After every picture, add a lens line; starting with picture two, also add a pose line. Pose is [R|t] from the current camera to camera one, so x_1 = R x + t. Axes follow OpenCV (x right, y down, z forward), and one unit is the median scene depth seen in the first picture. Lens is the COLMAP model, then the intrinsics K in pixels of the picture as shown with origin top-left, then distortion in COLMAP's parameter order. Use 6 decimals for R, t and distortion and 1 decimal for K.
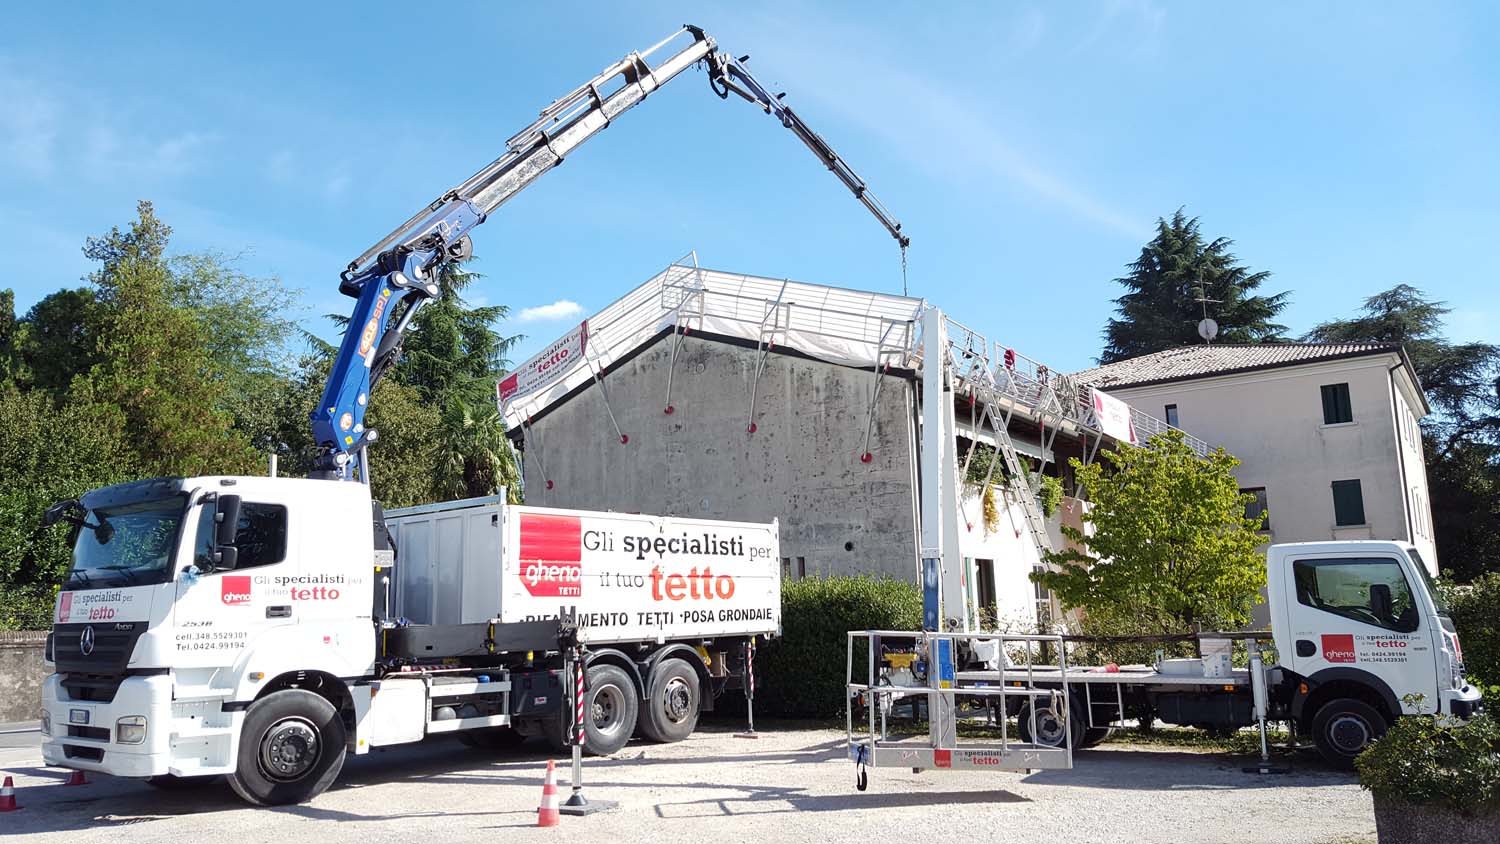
lens RADIAL K [[1098.7, 0, 703.0], [0, 1098.7, 437.8], [0, 0, 1]] dist [0.121273, -0.196046]
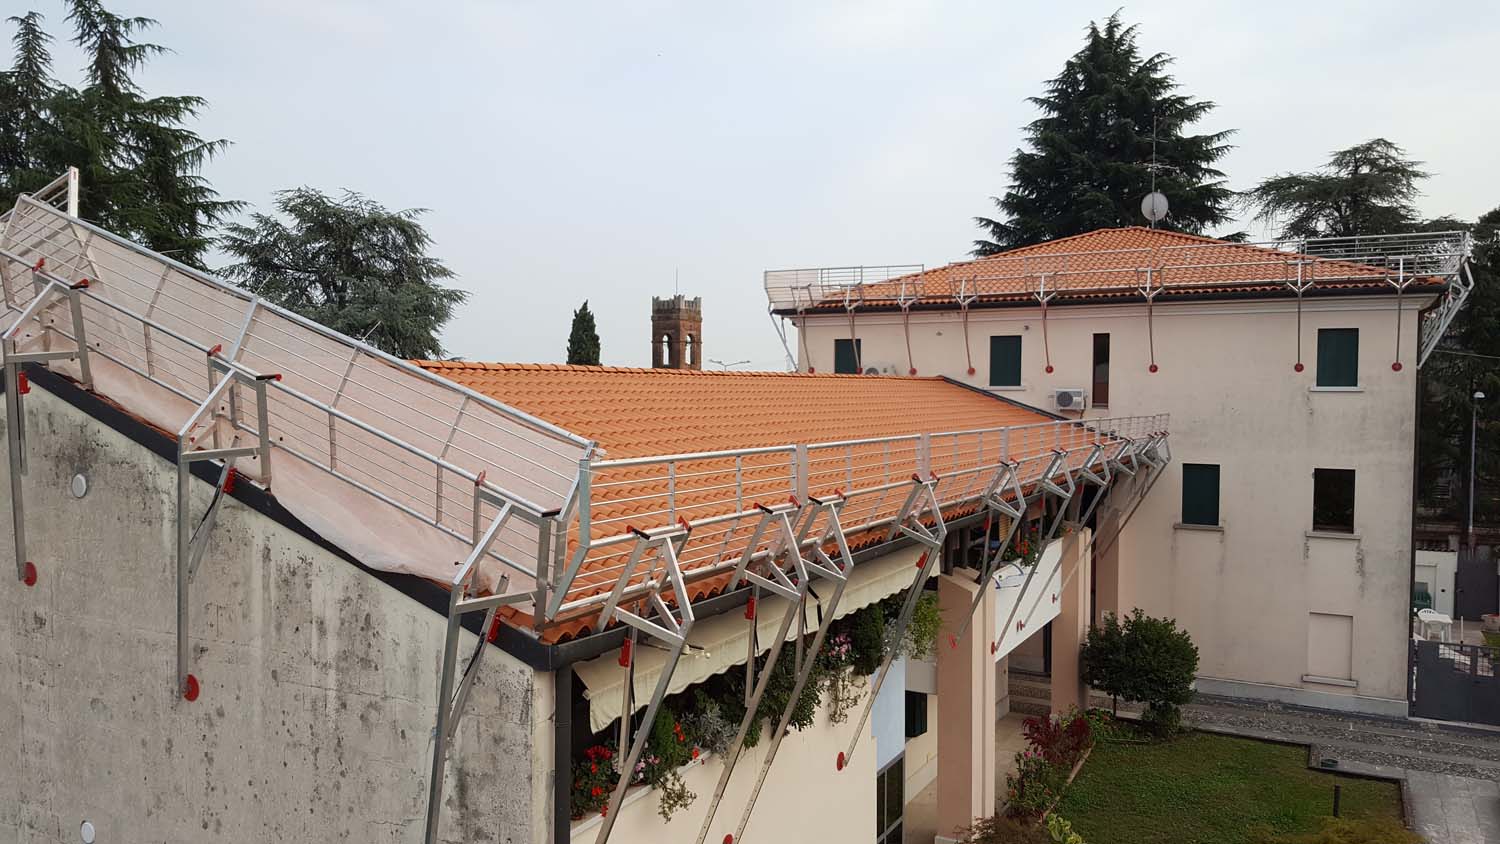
lens RADIAL K [[1107.6, 0, 711.5], [0, 1107.6, 430.0], [0, 0, 1]] dist [0.118222, -0.199140]
pose [[0.993003, 0.025496, 0.115307, 0.103532], [-0.047688, 0.979837, 0.194024, -0.102089], [-0.108035, -0.198165, 0.974197, 0.354460]]
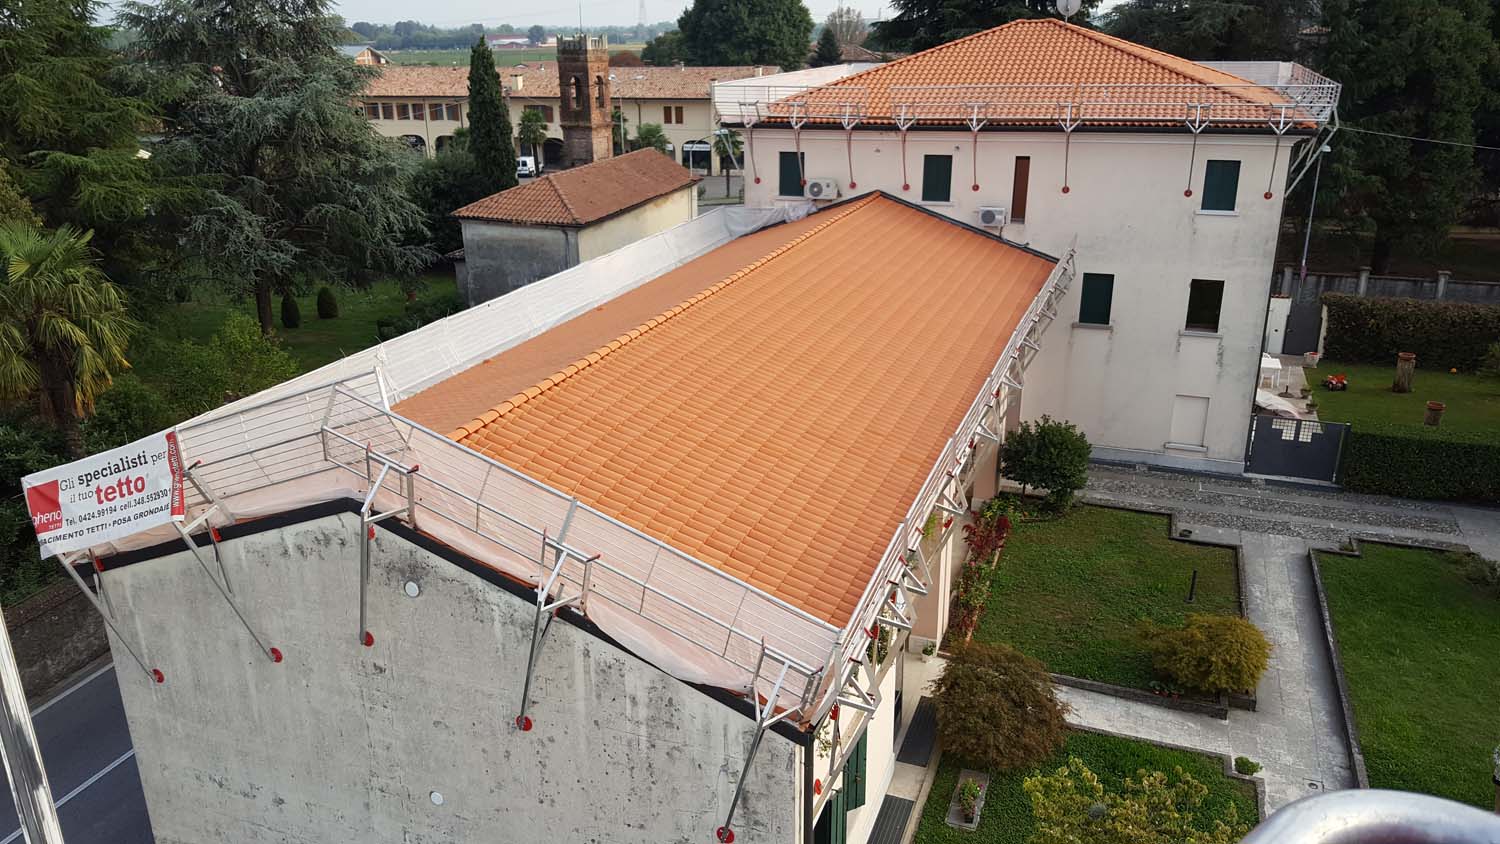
lens RADIAL K [[1102.3, 0, 712.2], [0, 1102.3, 423.5], [0, 0, 1]] dist [0.188954, -0.411386]
pose [[0.970071, -0.072727, 0.231676, 0.011724], [-0.047141, 0.879536, 0.473492, -0.243753], [-0.238203, -0.470242, 0.849783, 0.316980]]
